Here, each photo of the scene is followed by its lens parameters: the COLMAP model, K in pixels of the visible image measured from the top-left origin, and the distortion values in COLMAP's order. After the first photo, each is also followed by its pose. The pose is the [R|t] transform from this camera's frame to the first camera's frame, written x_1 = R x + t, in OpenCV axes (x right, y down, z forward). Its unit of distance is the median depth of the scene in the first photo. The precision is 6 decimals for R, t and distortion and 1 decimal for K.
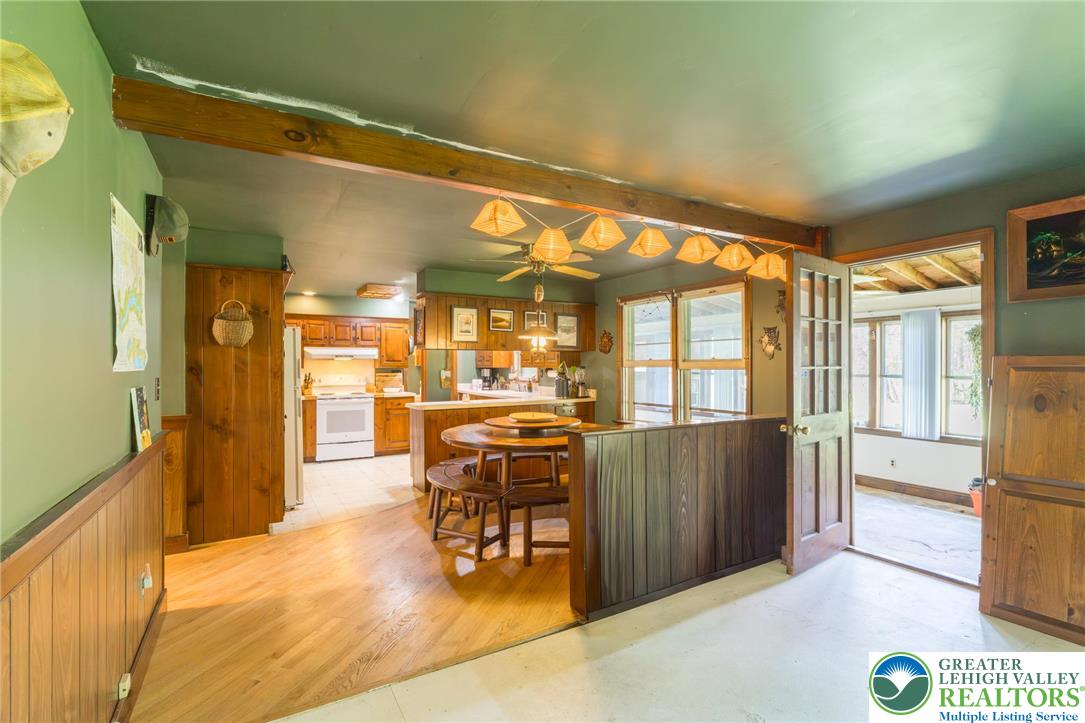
lens RADIAL K [[493.0, 0, 542.4], [0, 493.0, 362.9], [0, 0, 1]] dist [-0.004866, 0.001943]
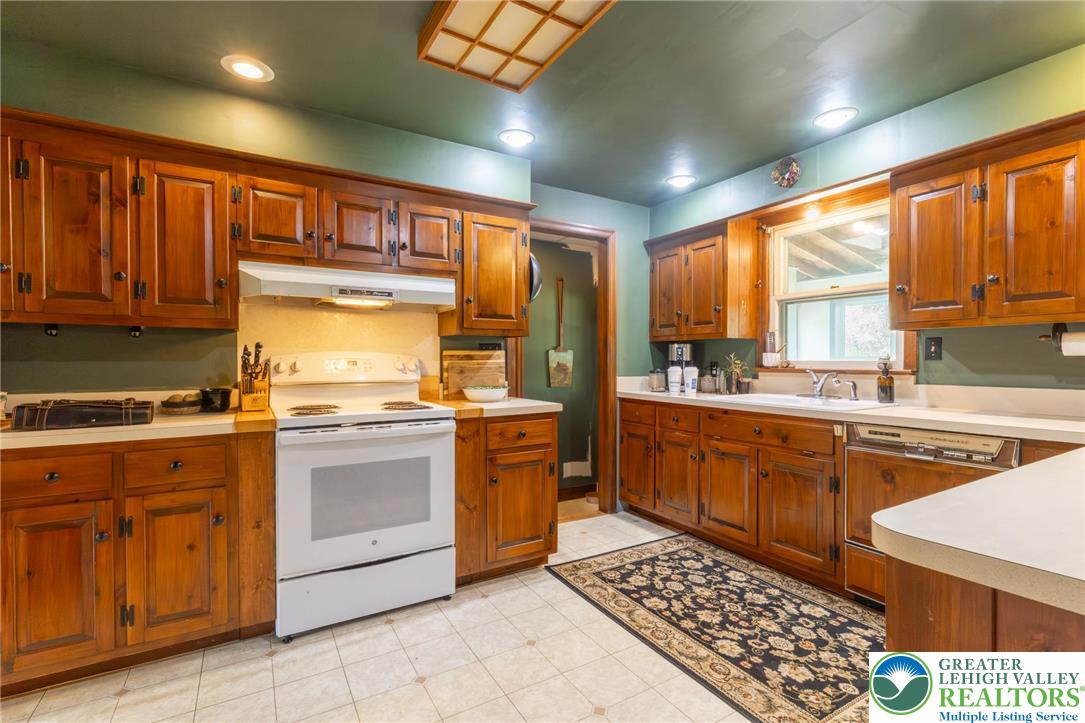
lens RADIAL K [[493.0, 0, 546.8], [0, 493.0, 363.8], [0, 0, 1]] dist [-0.004866, 0.001943]
pose [[0.999944, 0.002108, 0.010326, -0.286082], [-0.002263, 0.999885, 0.014970, 0.028501], [-0.010293, -0.014992, 0.999835, 0.673284]]
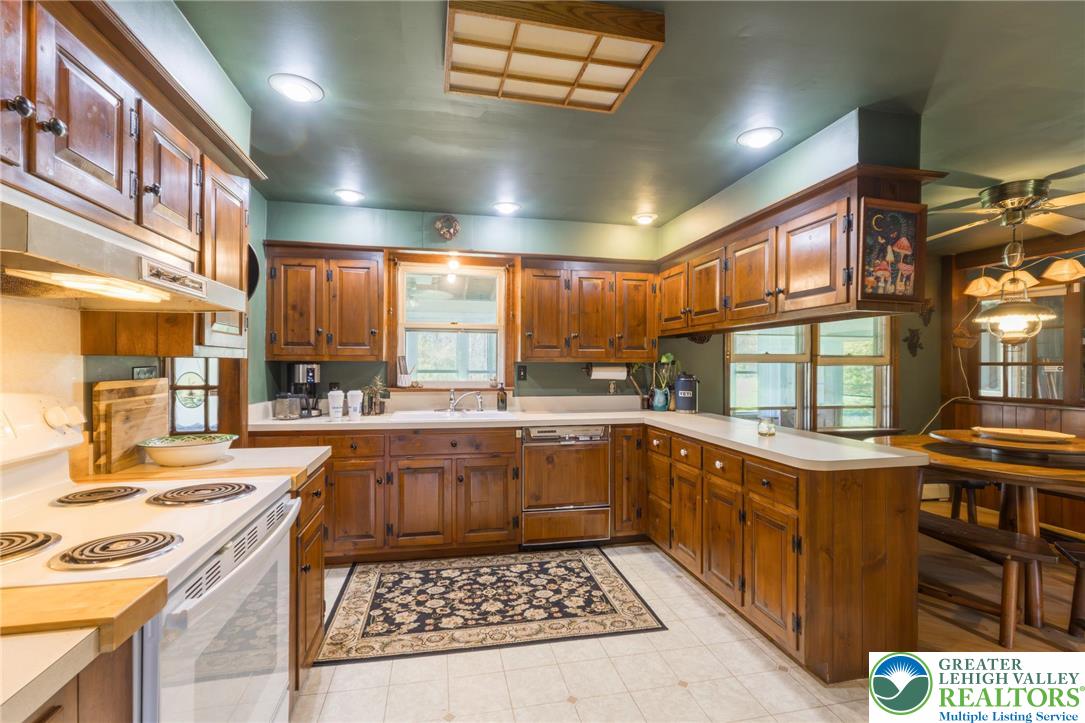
lens RADIAL K [[493.0, 0, 538.0], [0, 493.0, 366.3], [0, 0, 1]] dist [-0.004866, 0.001943]
pose [[0.318244, 0.004179, 0.948000, -0.517905], [-0.010842, 0.999941, -0.000768, 0.014858], [-0.947947, -0.010034, 0.318271, 0.836145]]
